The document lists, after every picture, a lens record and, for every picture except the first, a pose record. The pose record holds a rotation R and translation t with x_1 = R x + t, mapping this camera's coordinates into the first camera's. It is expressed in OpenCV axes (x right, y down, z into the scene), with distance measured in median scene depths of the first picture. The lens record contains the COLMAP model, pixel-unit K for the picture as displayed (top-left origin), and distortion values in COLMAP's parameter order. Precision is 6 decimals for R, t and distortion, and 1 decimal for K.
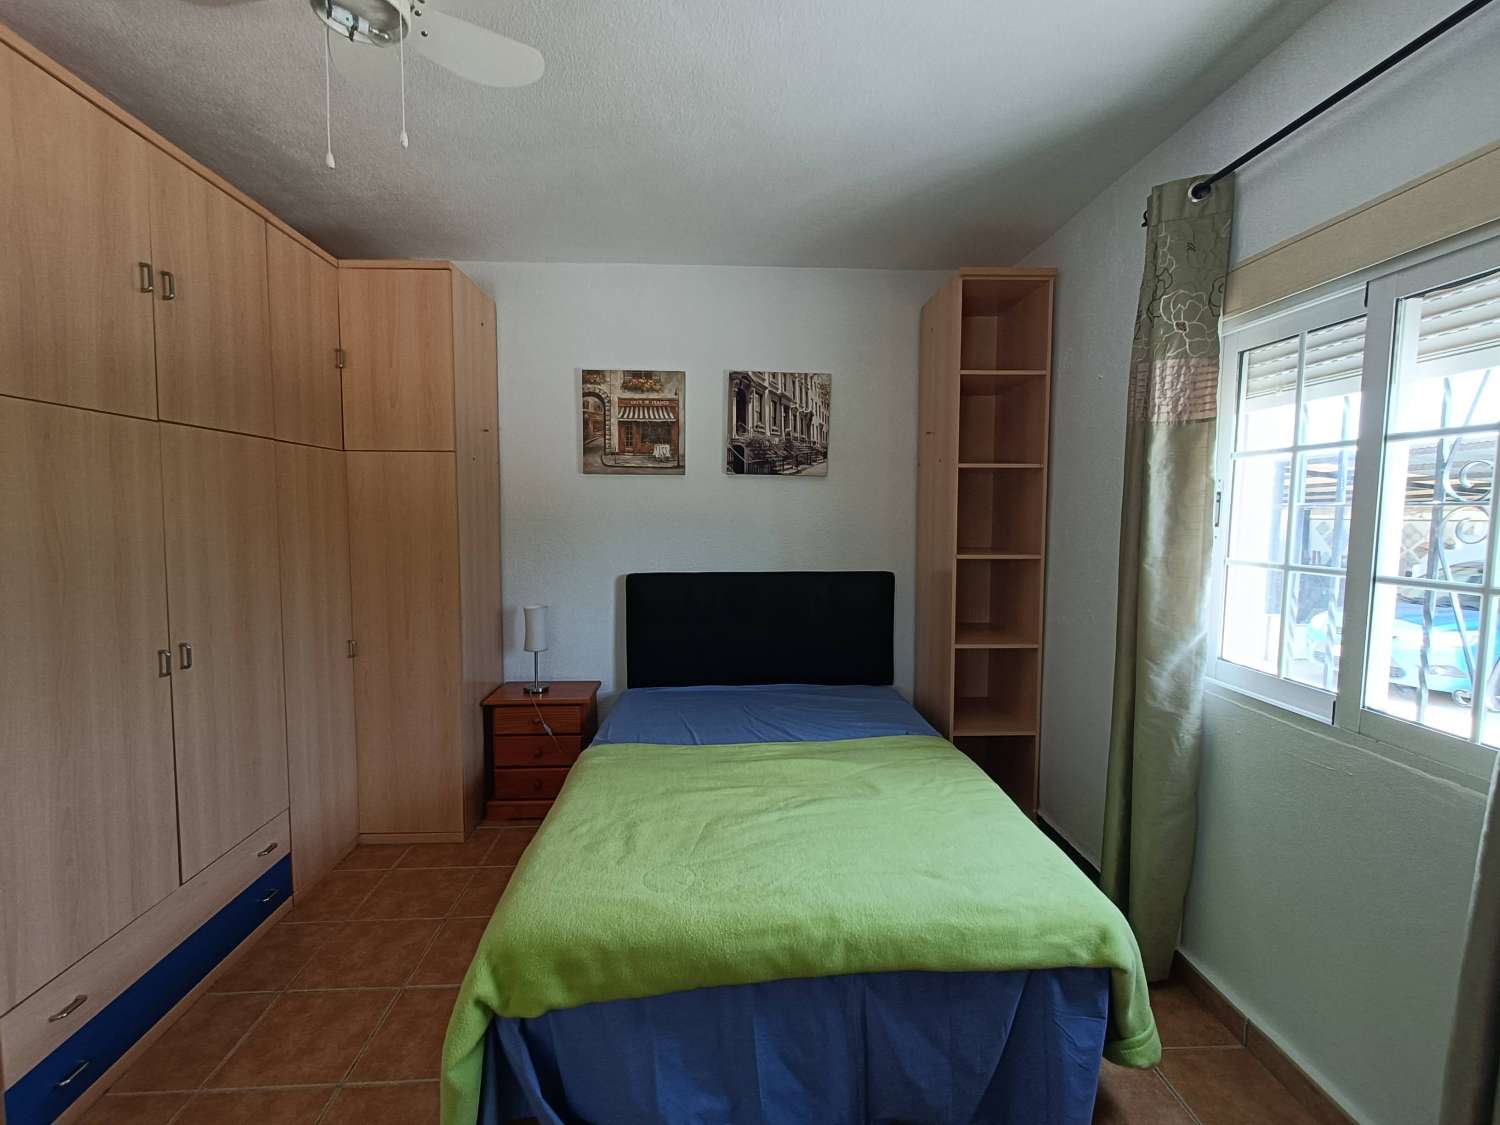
lens RADIAL K [[673.7, 0, 740.2], [0, 673.7, 558.5], [0, 0, 1]] dist [0.000780, -0.000061]
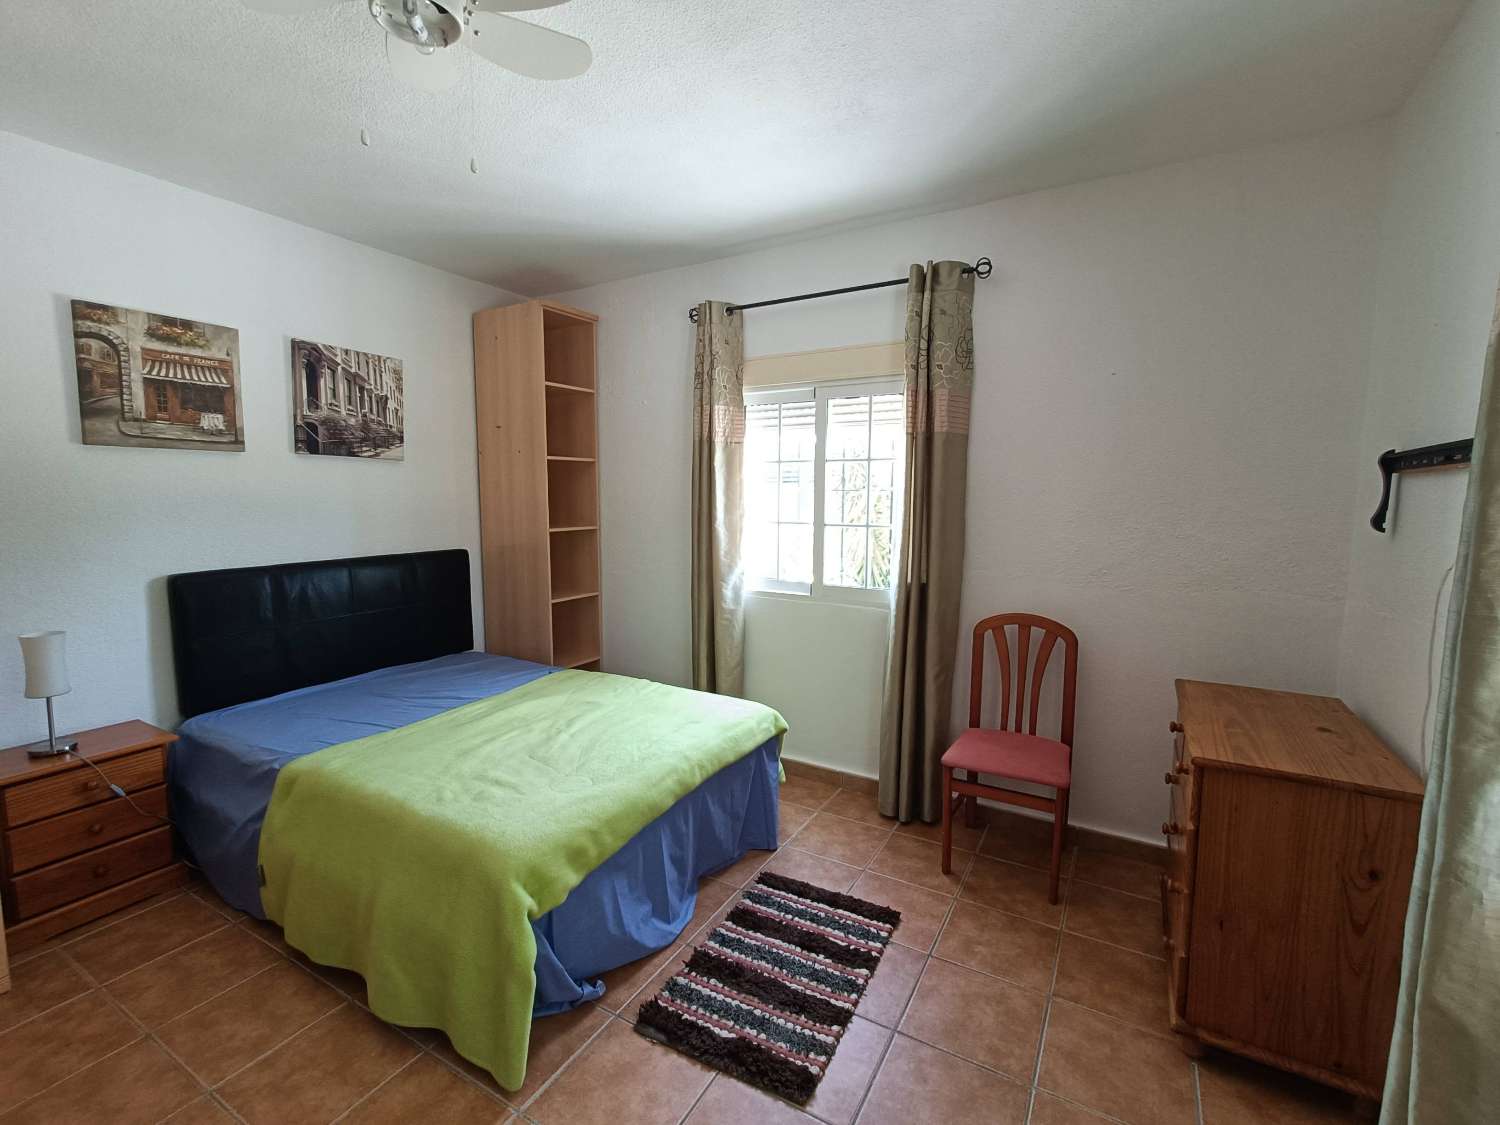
lens RADIAL K [[673.7, 0, 740.2], [0, 673.7, 558.5], [0, 0, 1]] dist [0.000780, -0.000061]
pose [[0.548090, -0.082938, 0.832297, -0.465605], [0.060311, 0.996400, 0.059575, -0.003390], [-0.834242, 0.017544, 0.551119, 0.011713]]
